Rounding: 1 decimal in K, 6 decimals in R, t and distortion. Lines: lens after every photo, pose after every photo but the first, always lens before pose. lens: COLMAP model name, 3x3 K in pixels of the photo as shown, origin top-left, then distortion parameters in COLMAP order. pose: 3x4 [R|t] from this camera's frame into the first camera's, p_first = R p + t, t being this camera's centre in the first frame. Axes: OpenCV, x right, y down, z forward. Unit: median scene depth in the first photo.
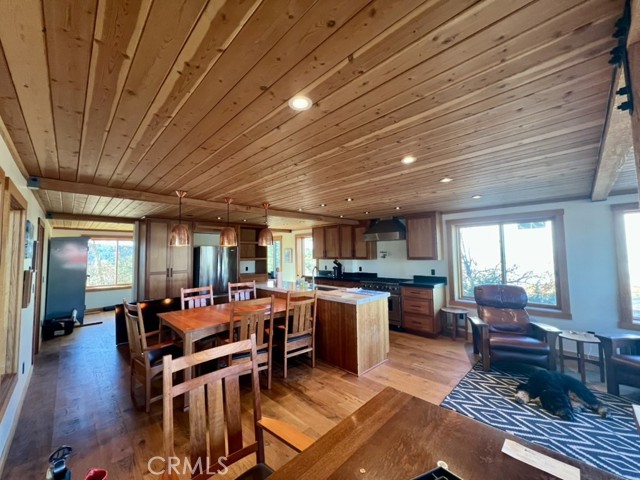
lens RADIAL K [[255.8, 0, 317.1], [0, 255.8, 238.3], [0, 0, 1]] dist [0.001023, -0.000260]
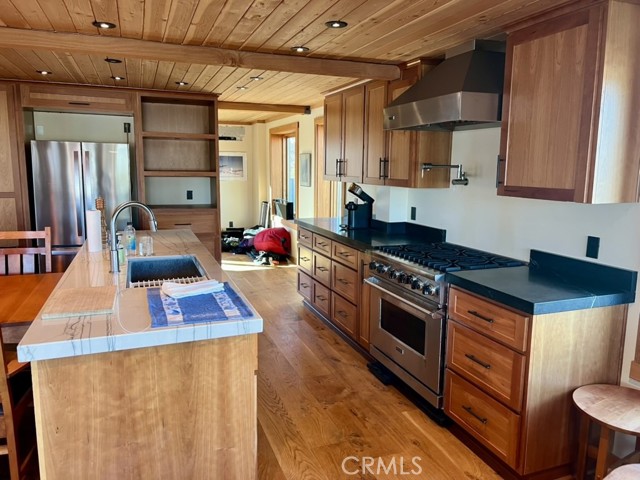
lens RADIAL K [[477.9, 0, 320.0], [0, 477.9, 240.0], [0, 0, 1]] dist [0.039763, -0.003407]
pose [[0.917199, 0.088432, -0.388491, 0.390641], [-0.002703, 0.976417, 0.215878, 0.017712], [0.398419, -0.196953, 0.895808, 0.440764]]
